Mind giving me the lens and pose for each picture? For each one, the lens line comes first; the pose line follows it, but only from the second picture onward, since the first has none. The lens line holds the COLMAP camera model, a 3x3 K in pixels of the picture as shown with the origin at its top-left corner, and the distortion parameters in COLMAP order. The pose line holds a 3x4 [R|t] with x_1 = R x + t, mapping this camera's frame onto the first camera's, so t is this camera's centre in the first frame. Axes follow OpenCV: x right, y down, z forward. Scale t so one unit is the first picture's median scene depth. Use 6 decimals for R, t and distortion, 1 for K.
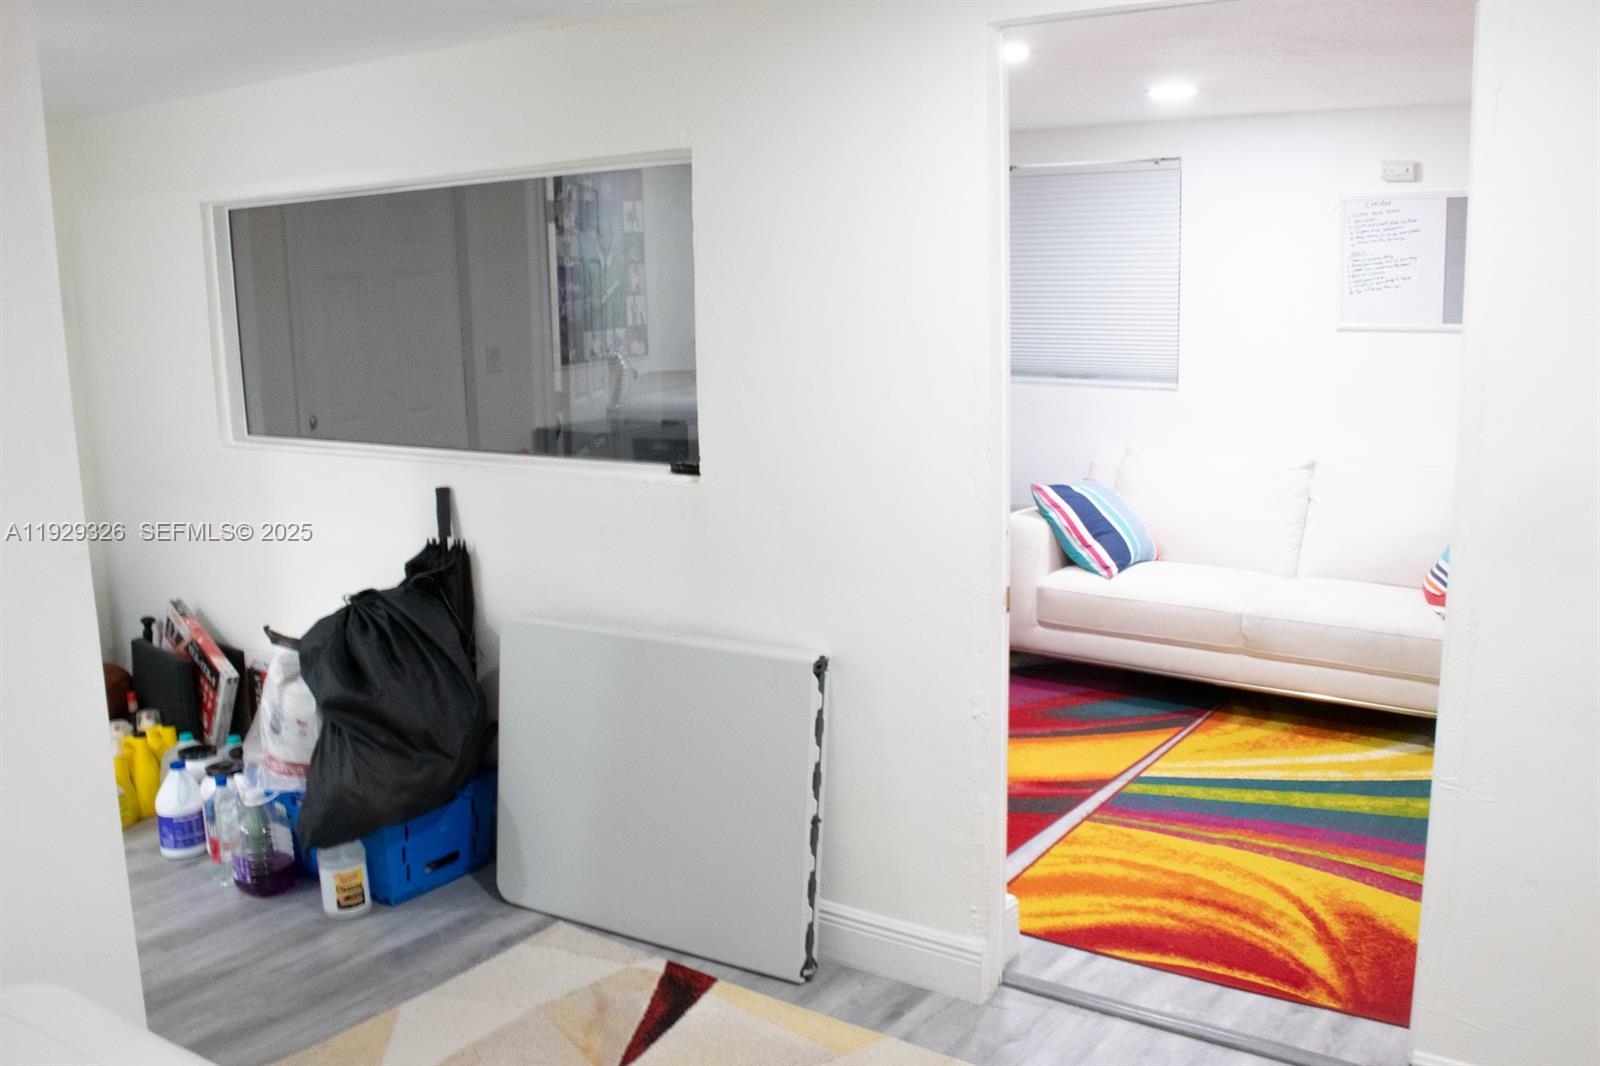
lens RADIAL K [[1409.8, 0, 800.0], [0, 1409.8, 533.0], [0, 0, 1]] dist [-0.165642, 0.132866]
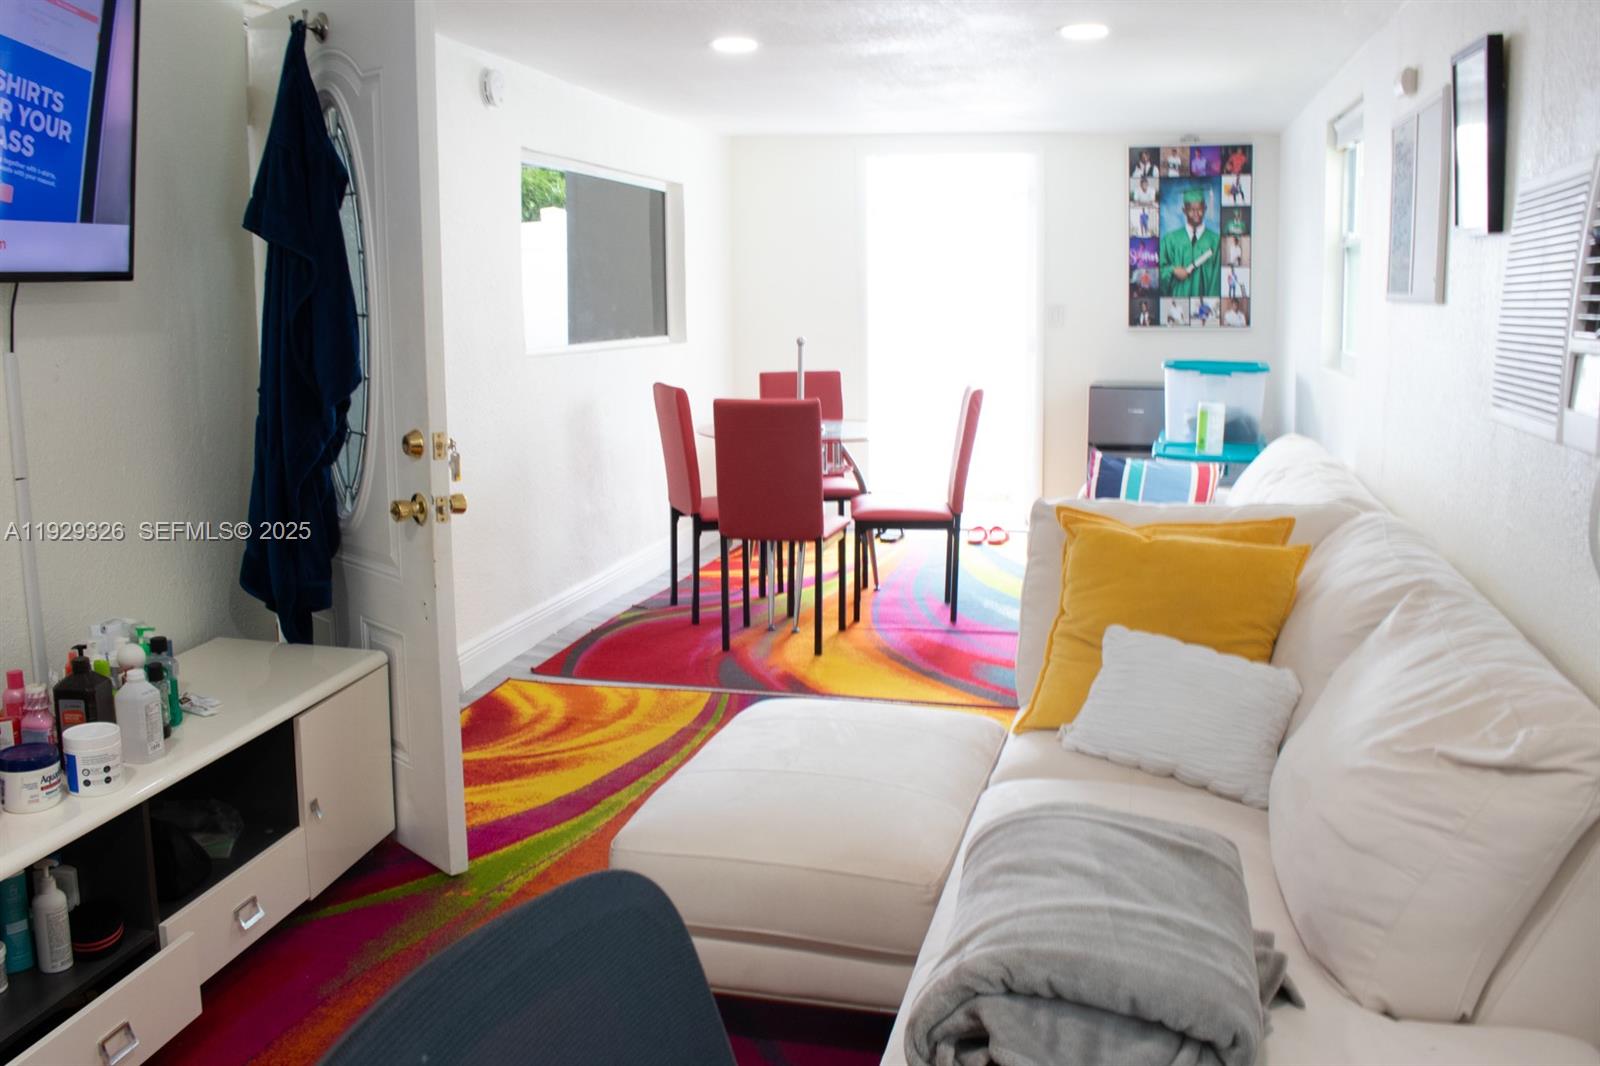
lens RADIAL K [[1409.8, 0, 800.0], [0, 1409.8, 533.0], [0, 0, 1]] dist [-0.165642, 0.132866]
pose [[0.406965, 0.178687, -0.895796, 0.716275], [-0.174856, 0.977784, 0.115603, -0.041332], [0.896552, 0.109589, 0.429168, 0.307602]]
